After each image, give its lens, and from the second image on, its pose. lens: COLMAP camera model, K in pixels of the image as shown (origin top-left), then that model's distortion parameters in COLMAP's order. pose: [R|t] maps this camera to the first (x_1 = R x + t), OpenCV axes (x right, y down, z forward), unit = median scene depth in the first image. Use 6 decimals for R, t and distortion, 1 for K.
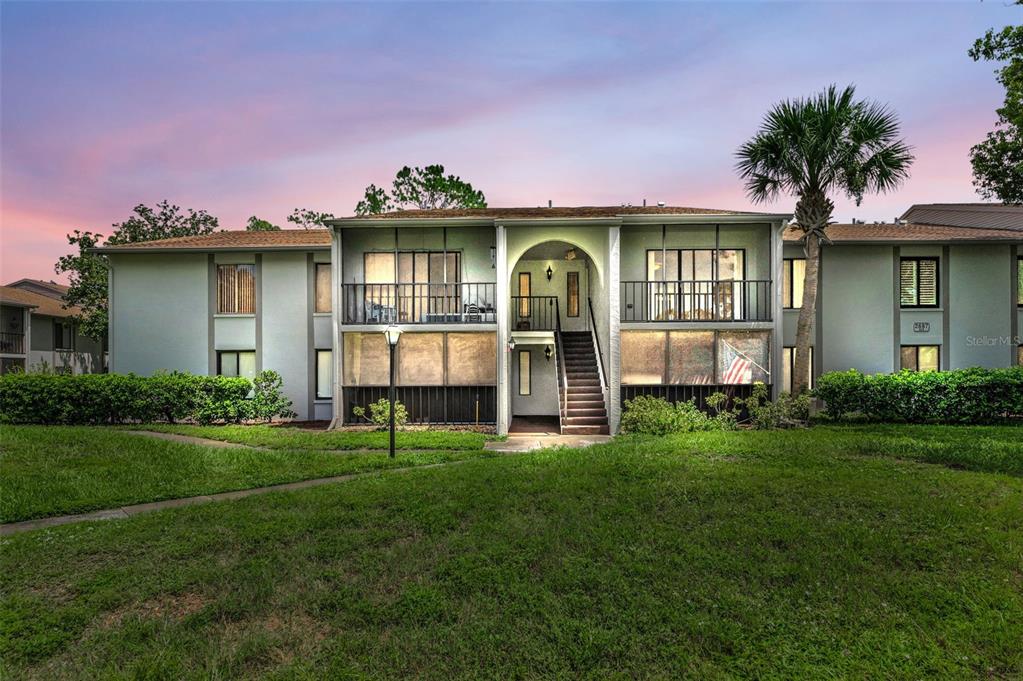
lens RADIAL K [[538.4, 0, 519.4], [0, 538.4, 374.8], [0, 0, 1]] dist [-0.000843, 0.000015]
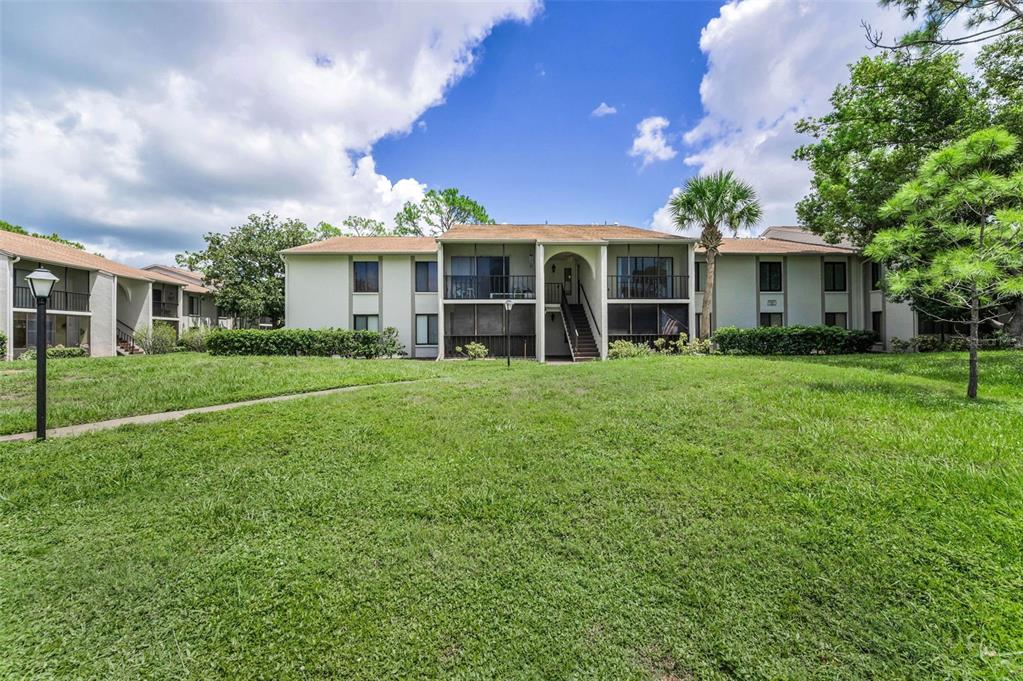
lens RADIAL K [[412.0, 0, 509.7], [0, 412.0, 331.0], [0, 0, 1]] dist [-0.000952, 0.000383]
pose [[0.998480, 0.001177, 0.055104, -0.189850], [-0.000349, 0.999887, -0.015016, 0.026234], [-0.055115, 0.014974, 0.998368, -0.311863]]
